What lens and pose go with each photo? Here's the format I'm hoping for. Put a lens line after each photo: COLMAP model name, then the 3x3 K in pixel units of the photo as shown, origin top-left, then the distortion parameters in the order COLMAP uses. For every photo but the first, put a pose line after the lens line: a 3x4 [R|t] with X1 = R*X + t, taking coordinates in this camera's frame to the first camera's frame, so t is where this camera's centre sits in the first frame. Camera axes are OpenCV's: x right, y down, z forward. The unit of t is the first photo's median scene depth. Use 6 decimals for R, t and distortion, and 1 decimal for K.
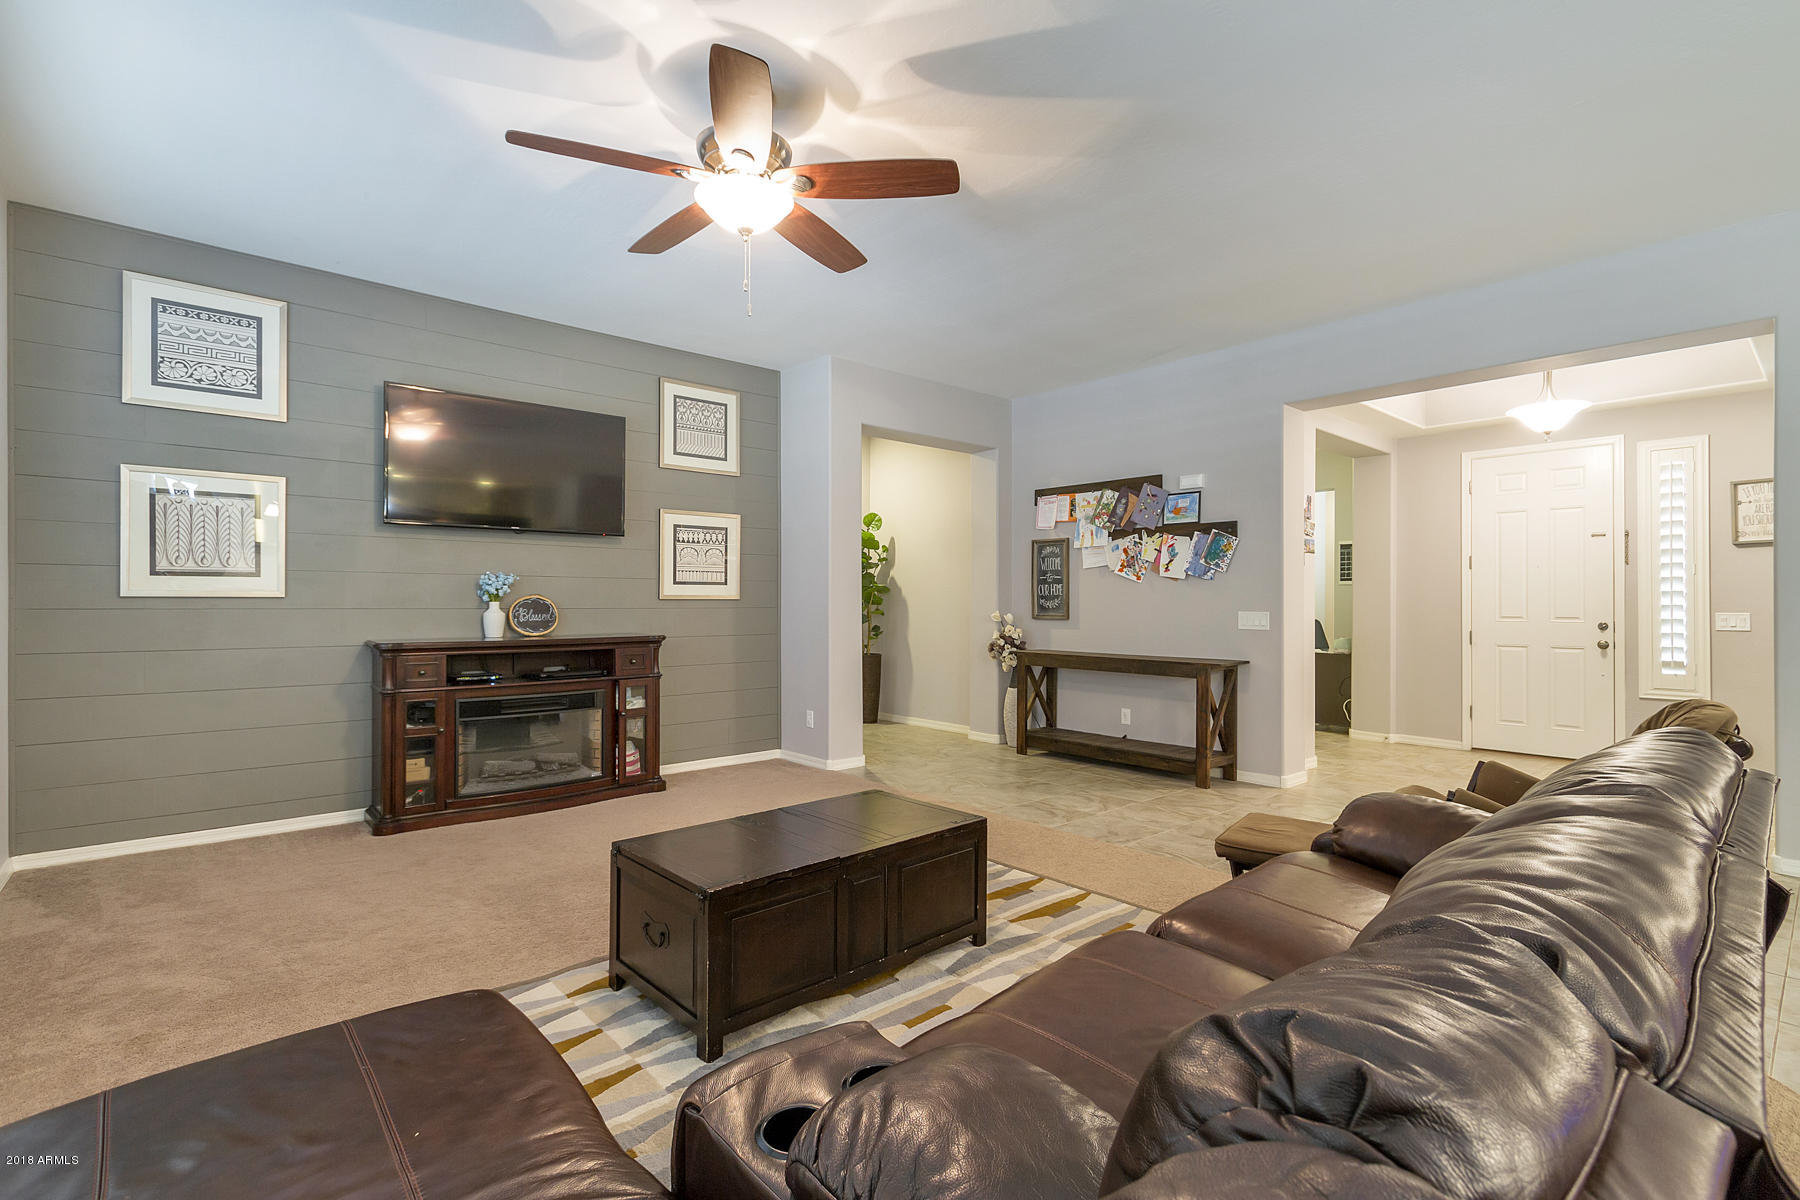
lens RADIAL K [[841.2, 0, 905.4], [0, 841.2, 604.9], [0, 0, 1]] dist [-0.015199, -0.000065]
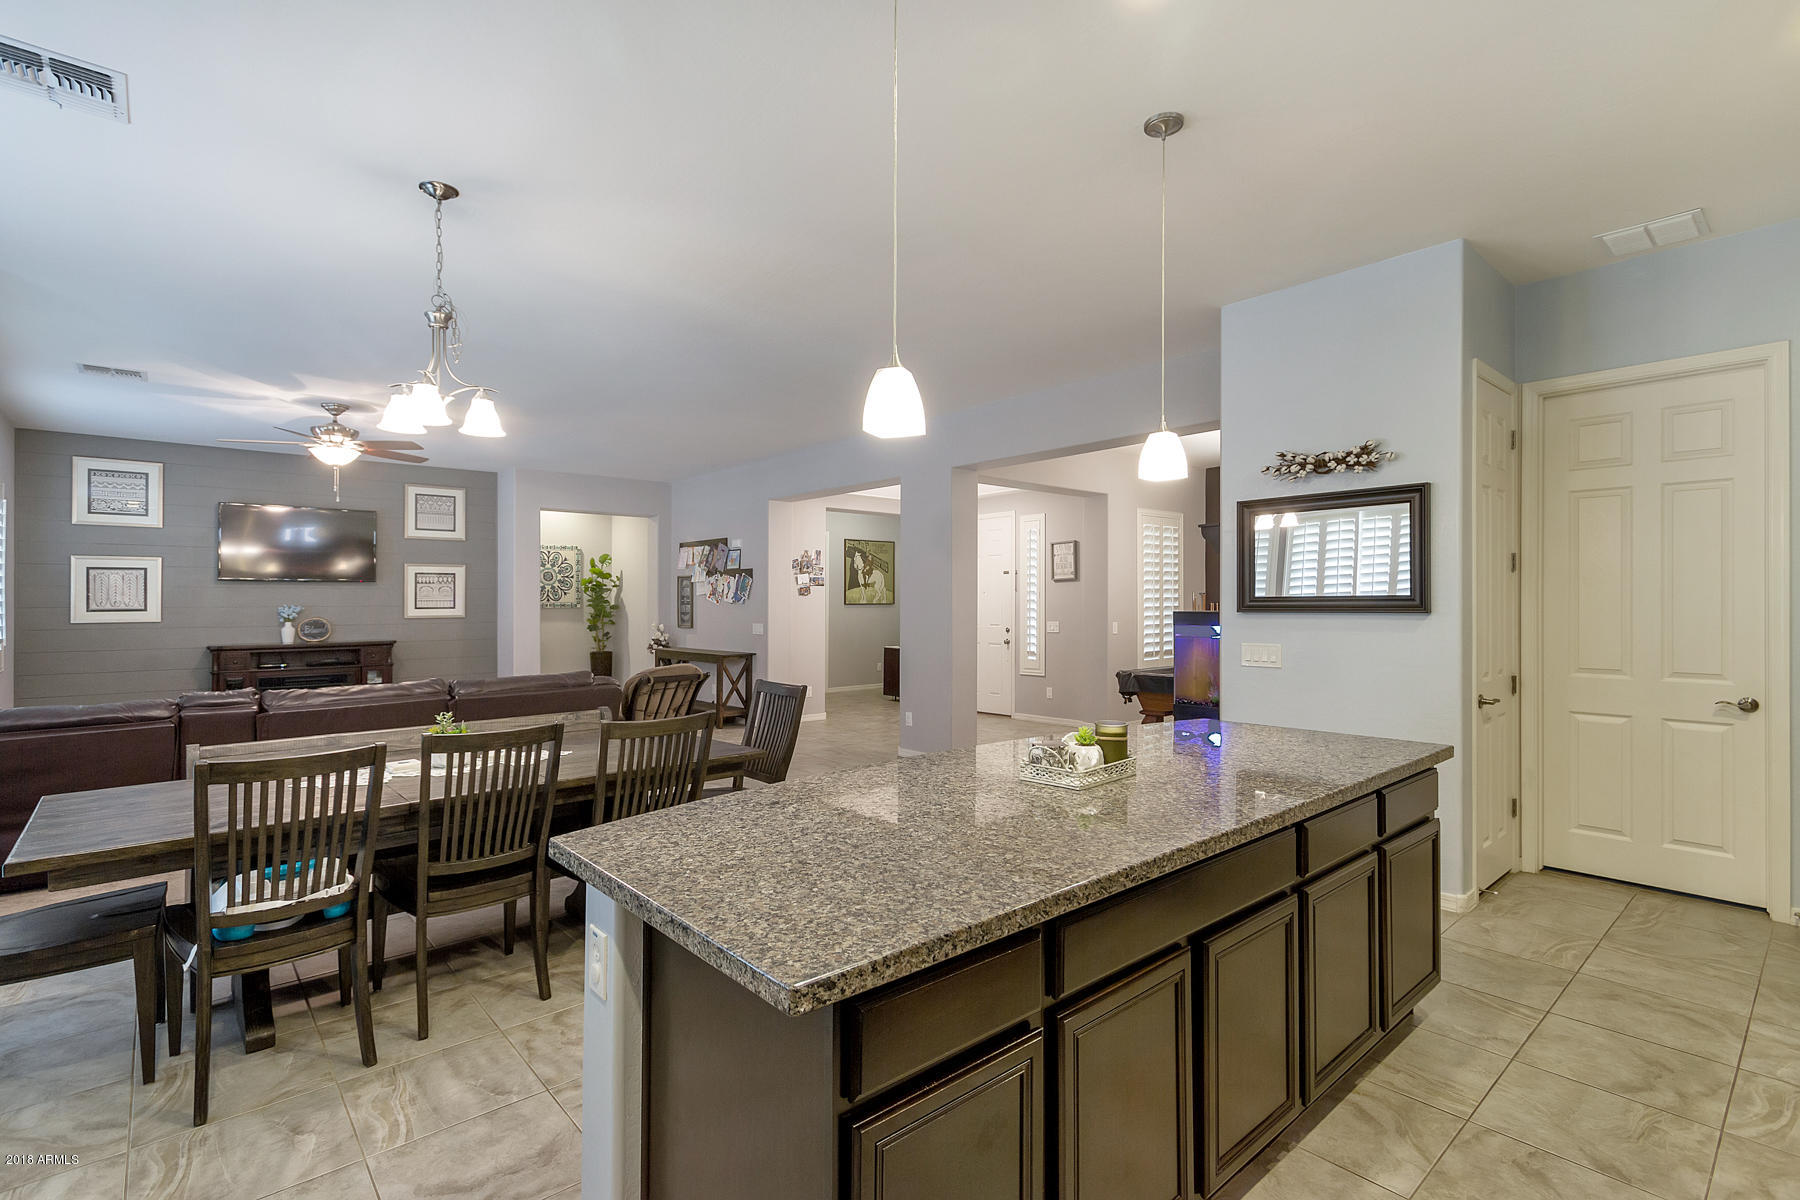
lens RADIAL K [[841.2, 0, 900.2], [0, 841.2, 592.3], [0, 0, 1]] dist [-0.015199, -0.000065]
pose [[0.999916, -0.007759, 0.010406, 0.658456], [0.007922, 0.999845, -0.015741, -0.024474], [-0.010282, 0.015822, 0.999822, -0.647715]]
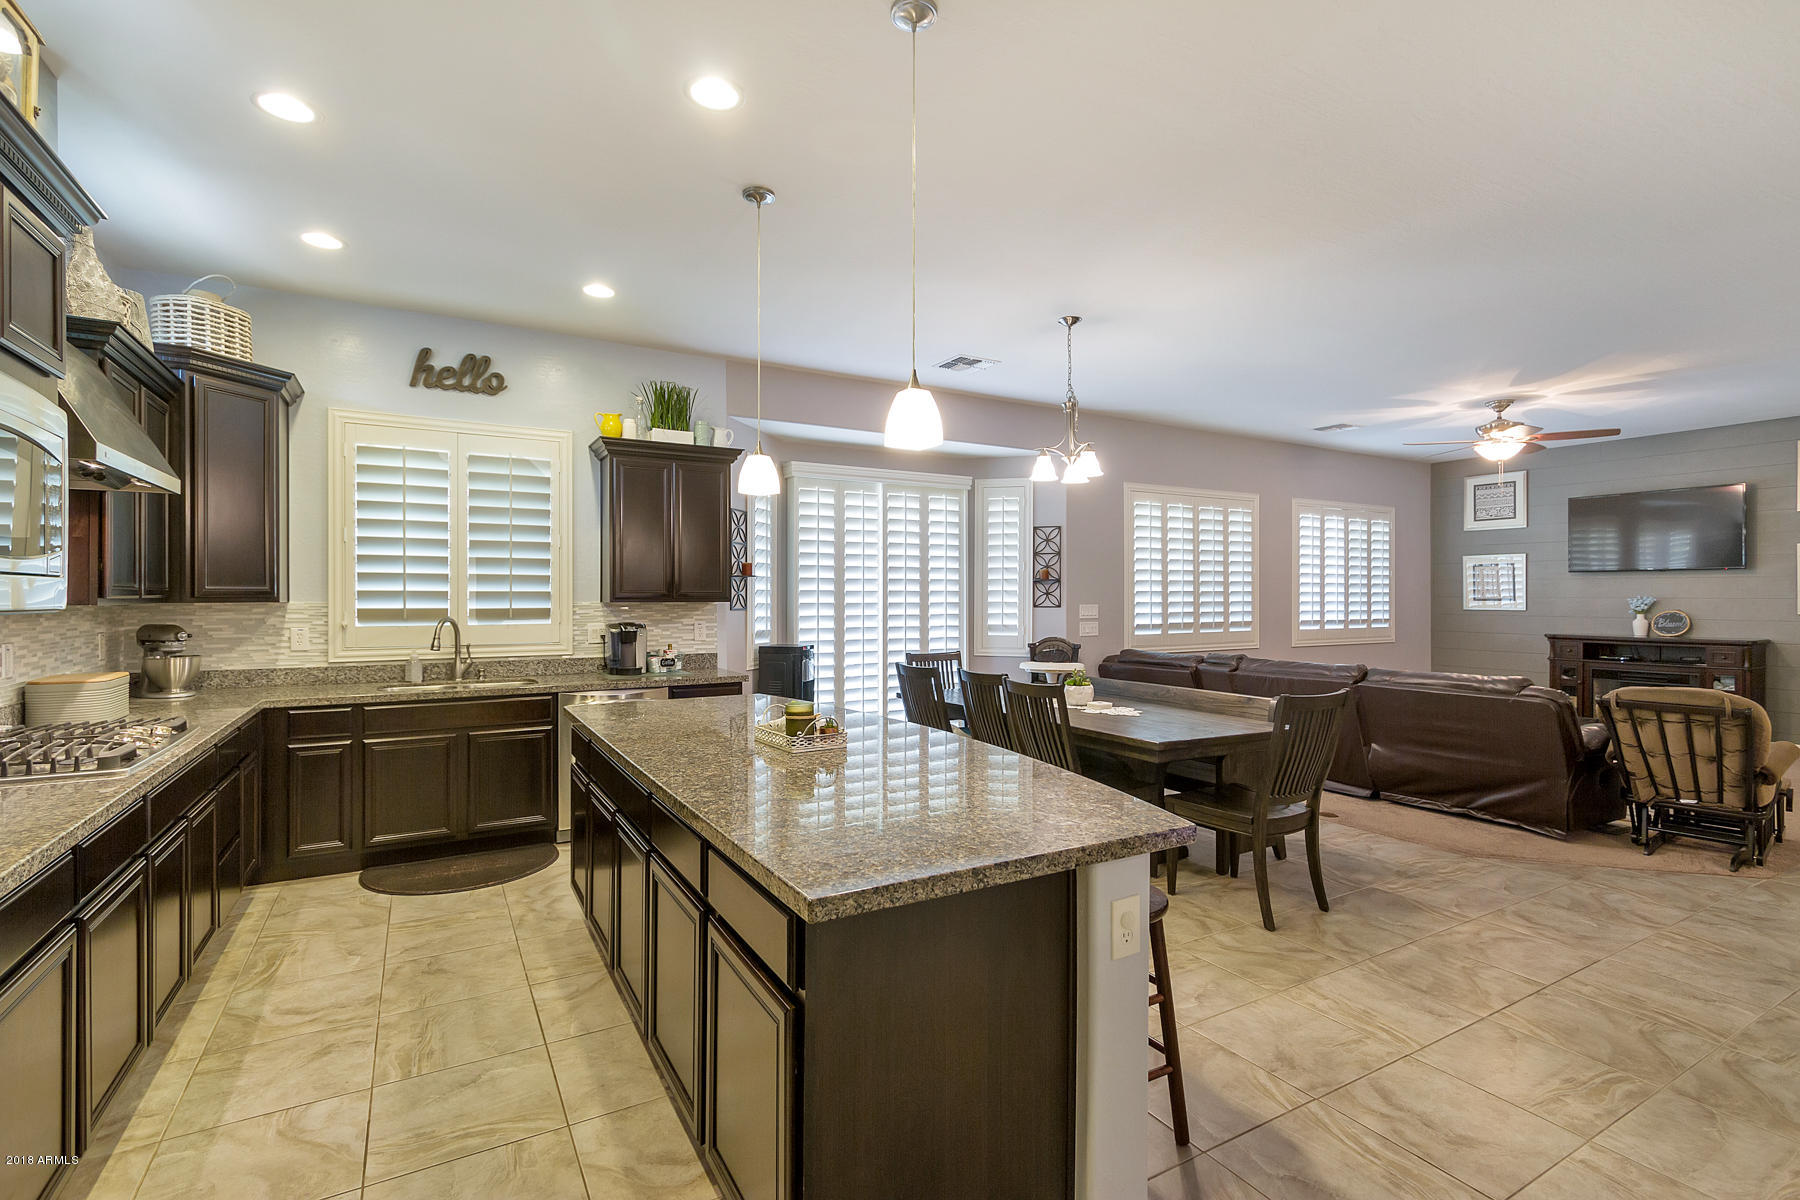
lens RADIAL K [[841.2, 0, 907.5], [0, 841.2, 593.1], [0, 0, 1]] dist [-0.015199, -0.000065]
pose [[-0.192831, -0.006053, -0.981213, 1.203916], [-0.004015, 0.999977, -0.005380, -0.026513], [0.981224, 0.002902, -0.192851, -0.094722]]
